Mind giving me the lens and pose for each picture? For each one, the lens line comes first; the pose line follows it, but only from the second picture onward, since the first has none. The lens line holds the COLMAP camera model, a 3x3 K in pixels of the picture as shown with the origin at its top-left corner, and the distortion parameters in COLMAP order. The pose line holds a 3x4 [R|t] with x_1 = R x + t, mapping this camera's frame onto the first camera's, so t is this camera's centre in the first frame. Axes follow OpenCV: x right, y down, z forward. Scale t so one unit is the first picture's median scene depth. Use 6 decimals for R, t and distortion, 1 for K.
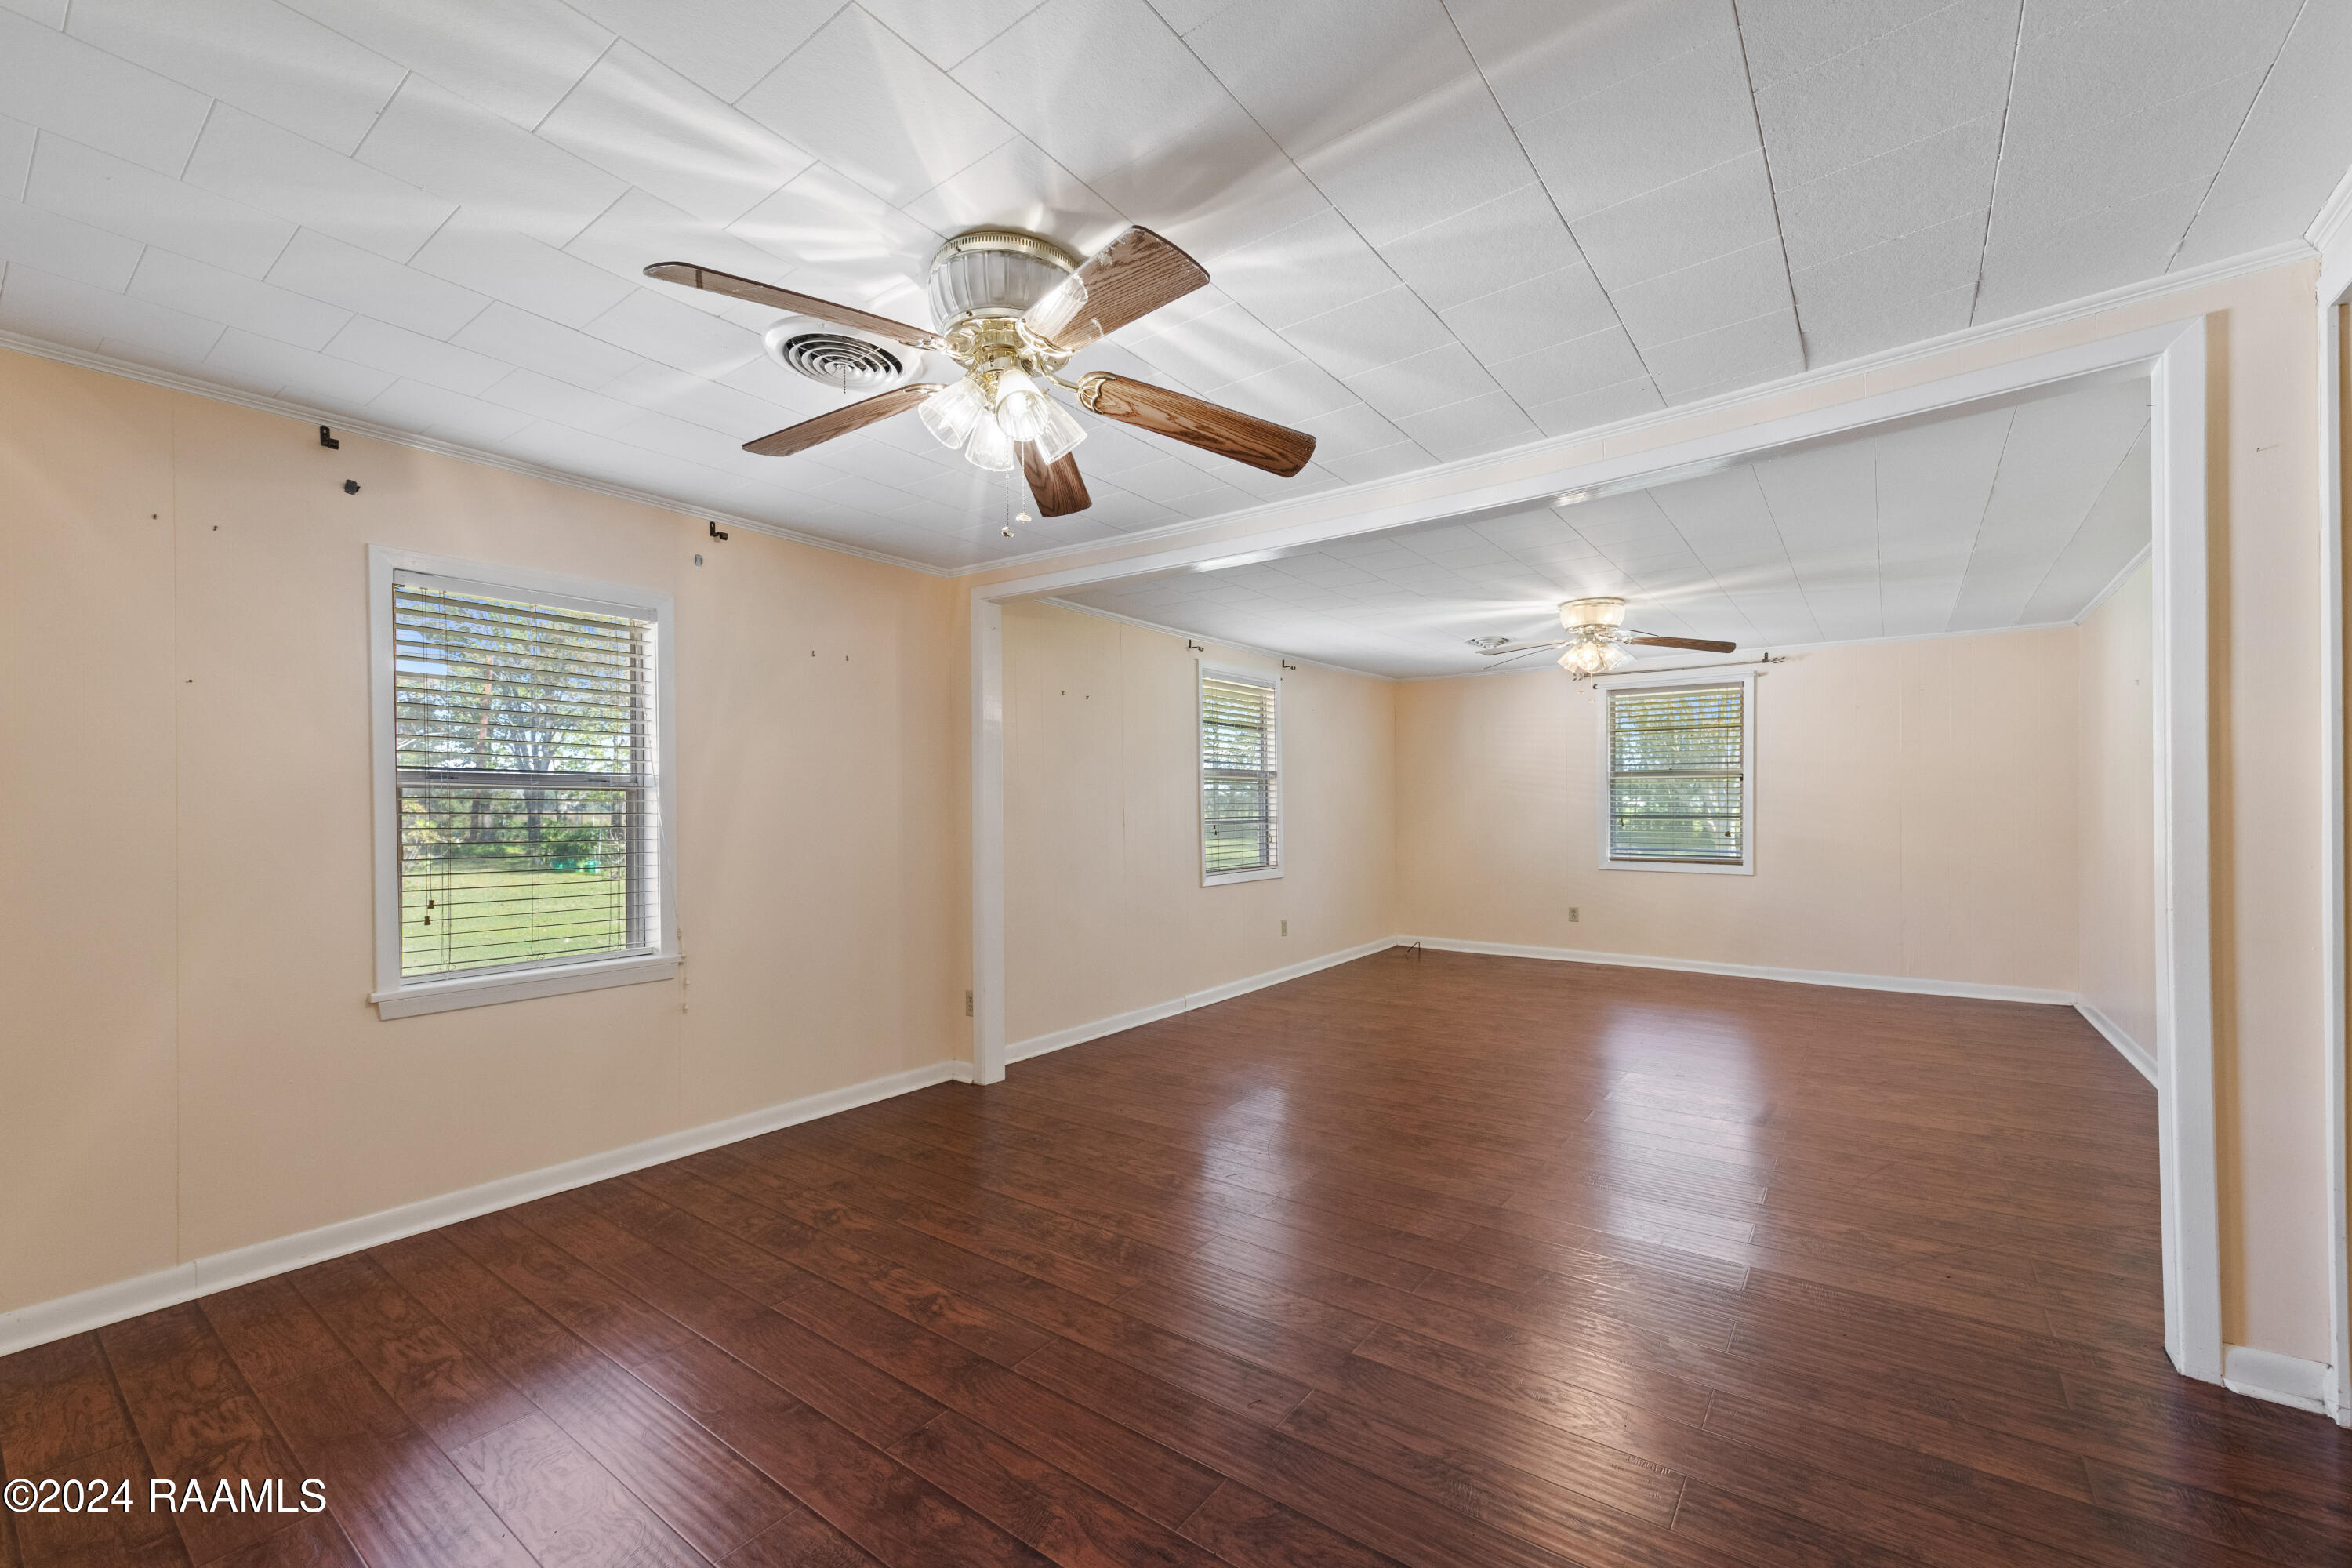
lens RADIAL K [[945.8, 0, 1168.9], [0, 945.8, 805.0], [0, 0, 1]] dist [0.009061, -0.000186]
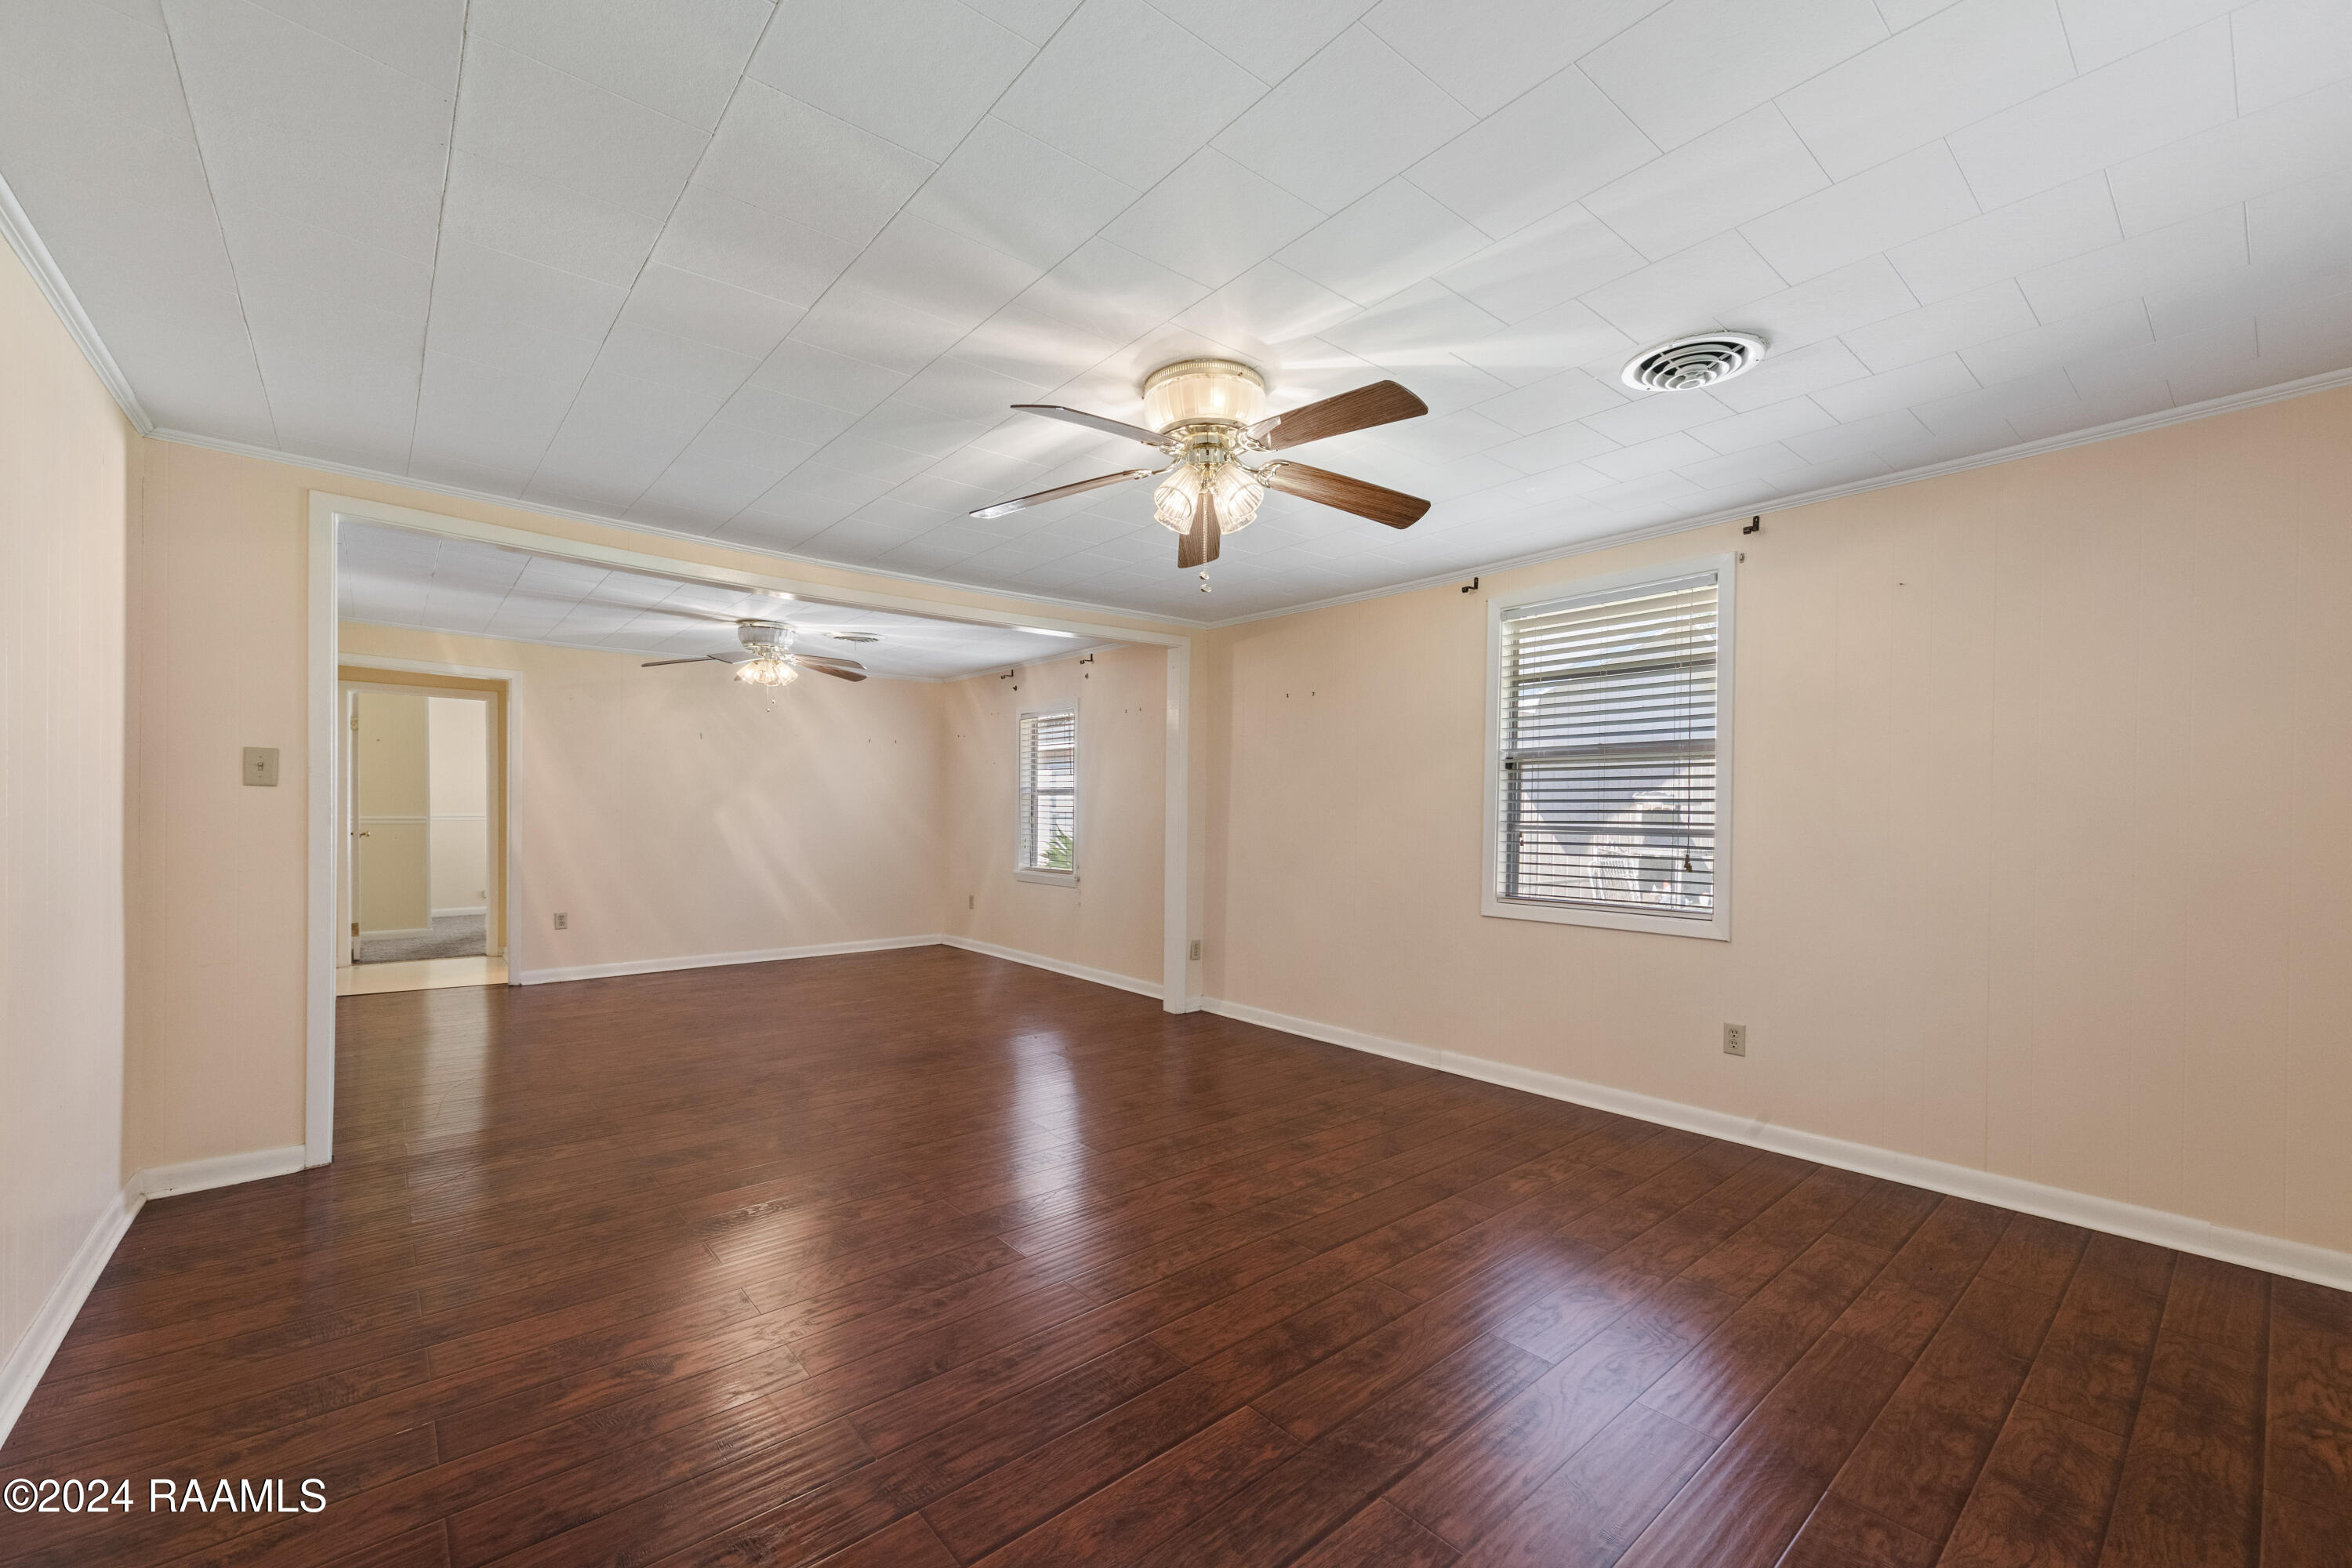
lens RADIAL K [[945.8, 0, 1168.9], [0, 945.8, 805.0], [0, 0, 1]] dist [0.009061, -0.000186]
pose [[-0.219928, 0.011992, -0.975442, 0.926947], [0.010118, 0.999899, 0.010011, -0.008583], [0.975464, -0.007668, -0.220027, 1.085657]]
